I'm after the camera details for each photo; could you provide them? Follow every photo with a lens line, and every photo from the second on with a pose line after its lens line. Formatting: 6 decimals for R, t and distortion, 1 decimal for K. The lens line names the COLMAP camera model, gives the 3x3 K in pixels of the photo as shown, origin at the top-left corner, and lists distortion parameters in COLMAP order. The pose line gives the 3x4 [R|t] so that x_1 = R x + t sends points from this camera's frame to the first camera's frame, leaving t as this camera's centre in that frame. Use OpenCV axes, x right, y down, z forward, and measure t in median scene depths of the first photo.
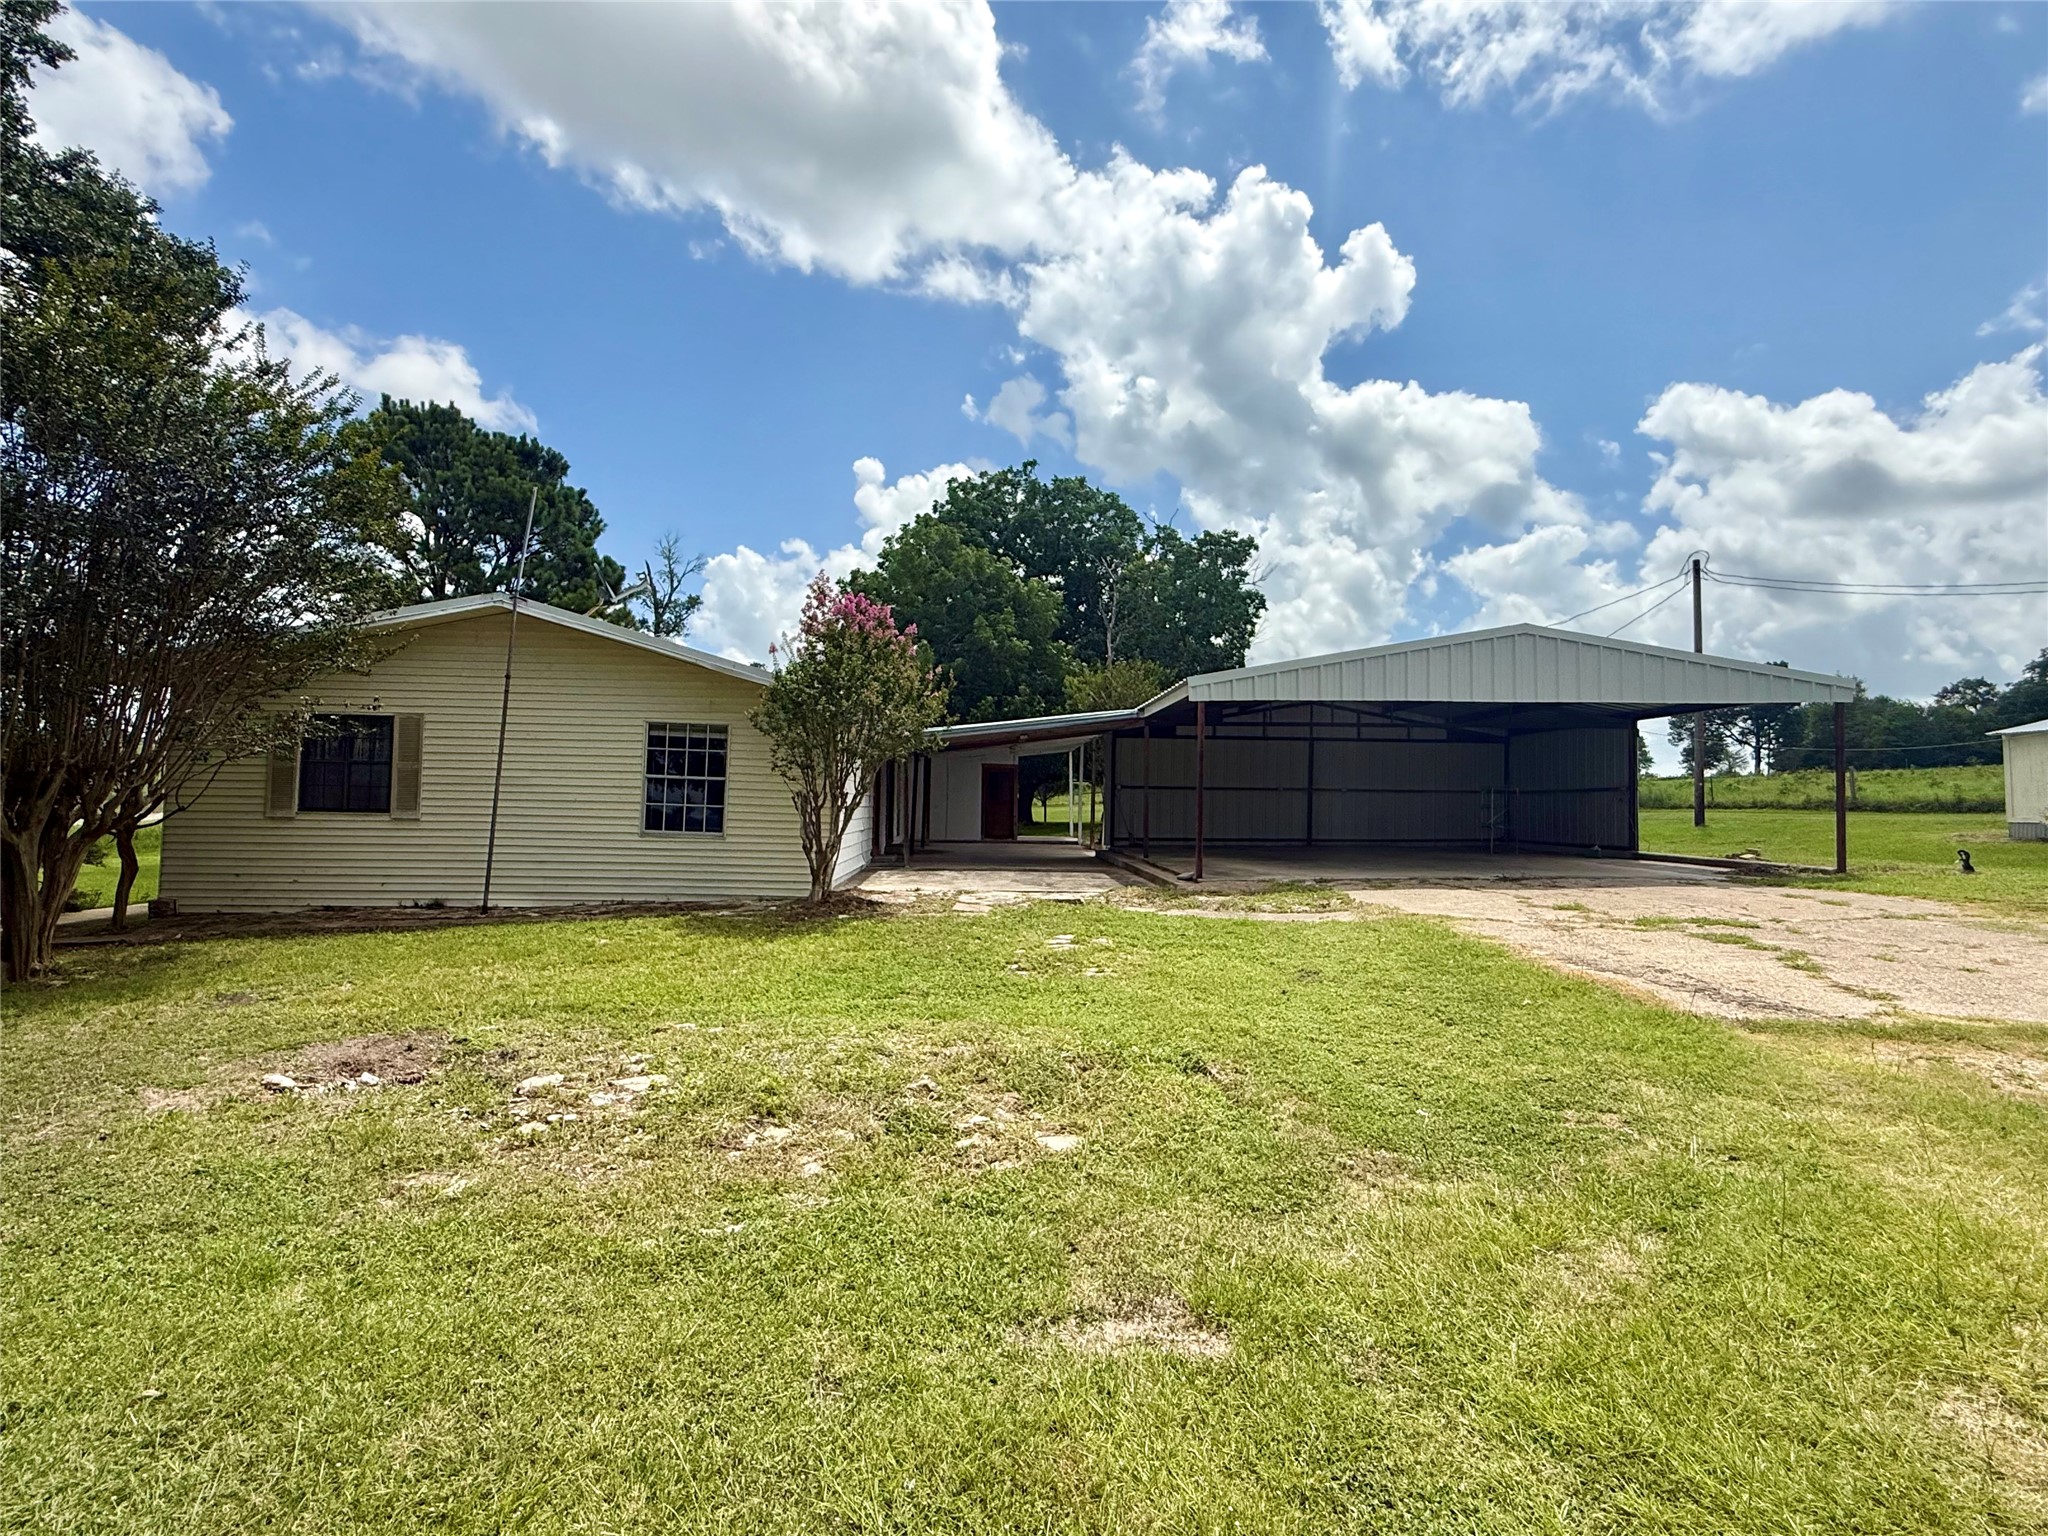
lens RADIAL K [[992.6, 0, 1020.8], [0, 992.6, 764.9], [0, 0, 1]] dist [-0.000285, 0.000056]
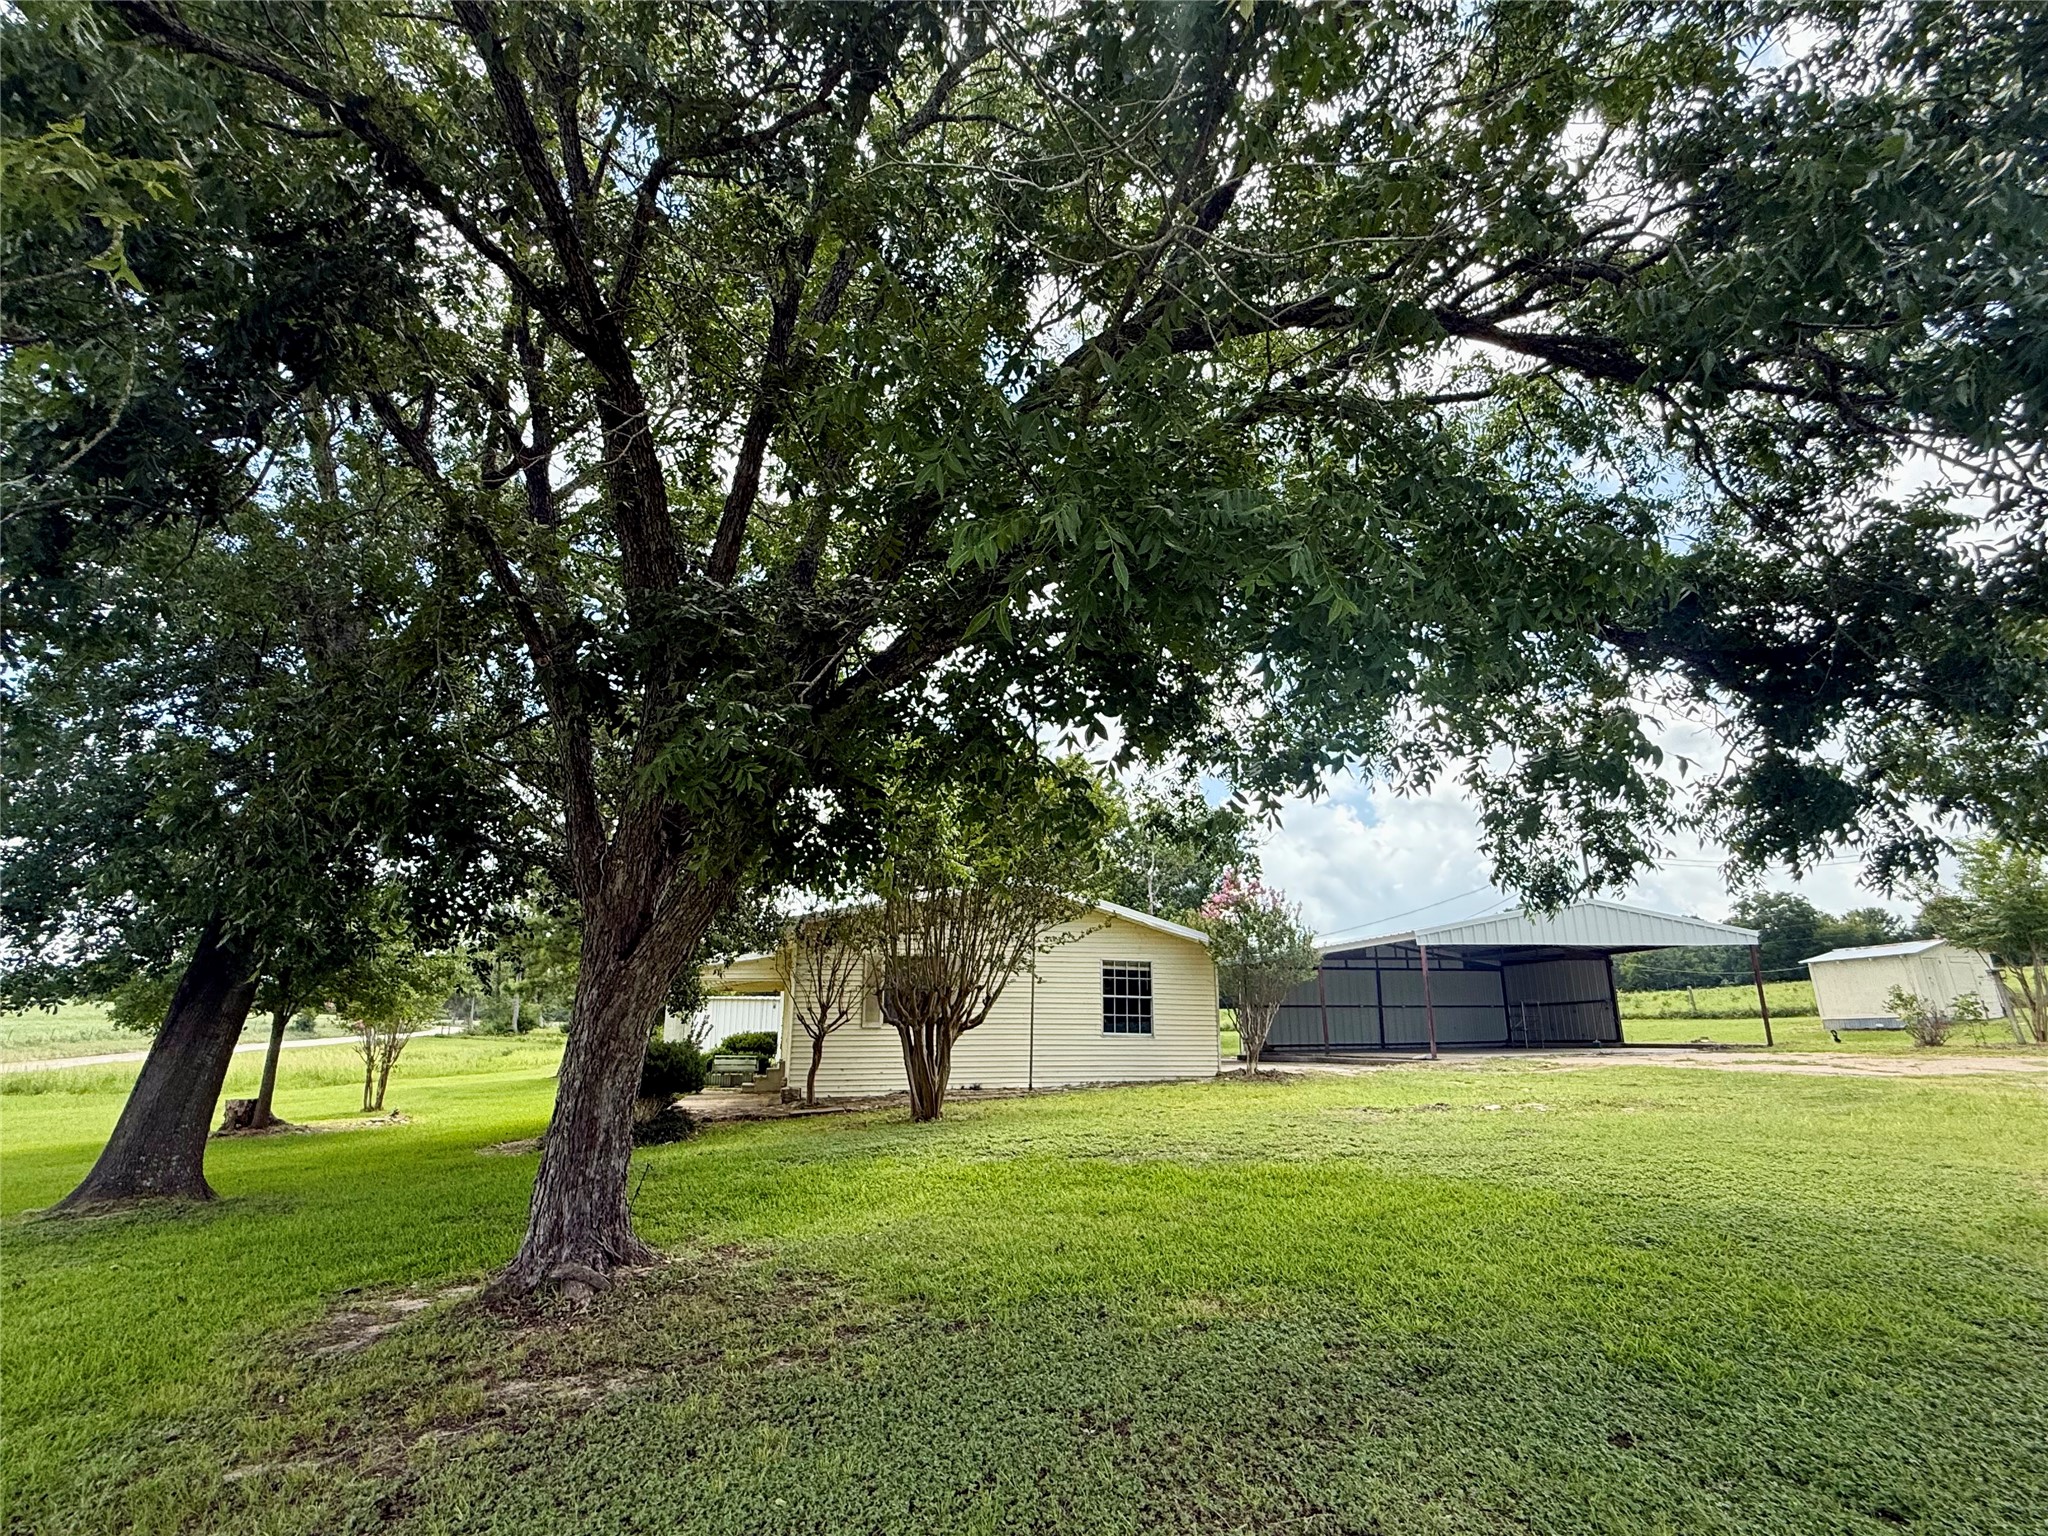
lens RADIAL K [[992.6, 0, 1020.2], [0, 992.6, 765.2], [0, 0, 1]] dist [-0.000285, 0.000056]
pose [[0.979453, 0.037344, 0.198186, -0.813001], [0.008091, 0.974640, -0.223633, 0.005713], [-0.201511, 0.220642, 0.954312, -0.500948]]
